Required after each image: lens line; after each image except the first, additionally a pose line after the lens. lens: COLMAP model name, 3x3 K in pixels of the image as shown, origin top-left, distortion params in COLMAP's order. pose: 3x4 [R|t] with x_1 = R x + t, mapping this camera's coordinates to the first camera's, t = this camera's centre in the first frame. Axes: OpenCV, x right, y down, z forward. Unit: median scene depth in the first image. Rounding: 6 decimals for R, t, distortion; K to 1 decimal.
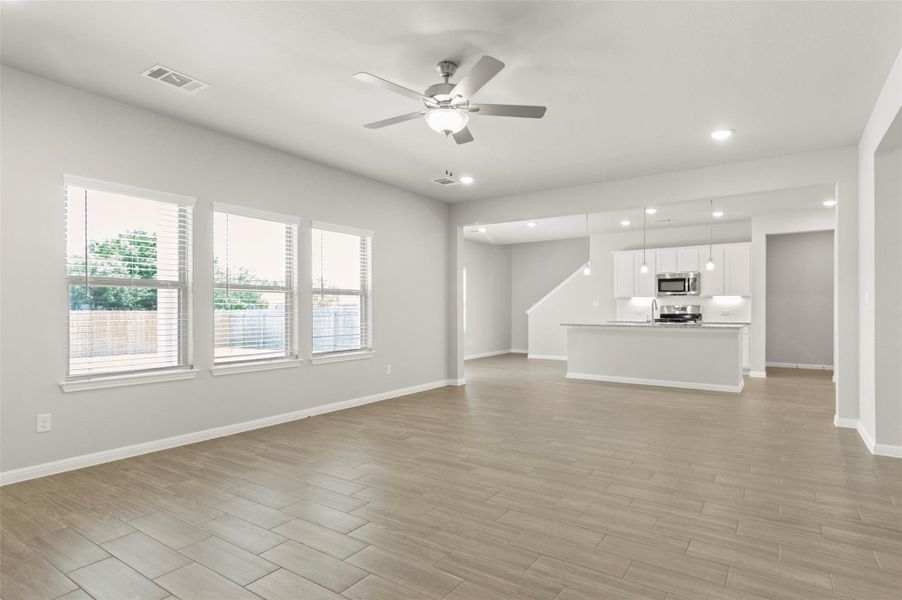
lens RADIAL K [[479.0, 0, 472.1], [0, 479.0, 303.3], [0, 0, 1]] dist [0.002188, -0.000018]
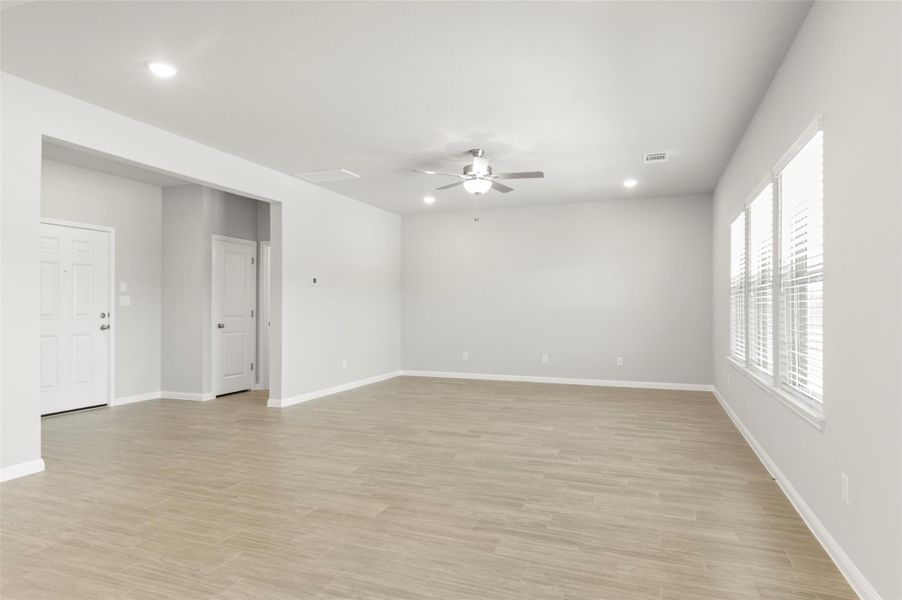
lens RADIAL K [[492.4, 0, 468.6], [0, 492.4, 302.7], [0, 0, 1]] dist [0.004152, -0.000235]
pose [[-0.976734, -0.001553, -0.214448, 0.118890], [0.003549, 0.999720, -0.023401, 0.010659], [0.214424, -0.023618, -0.976455, 0.958719]]
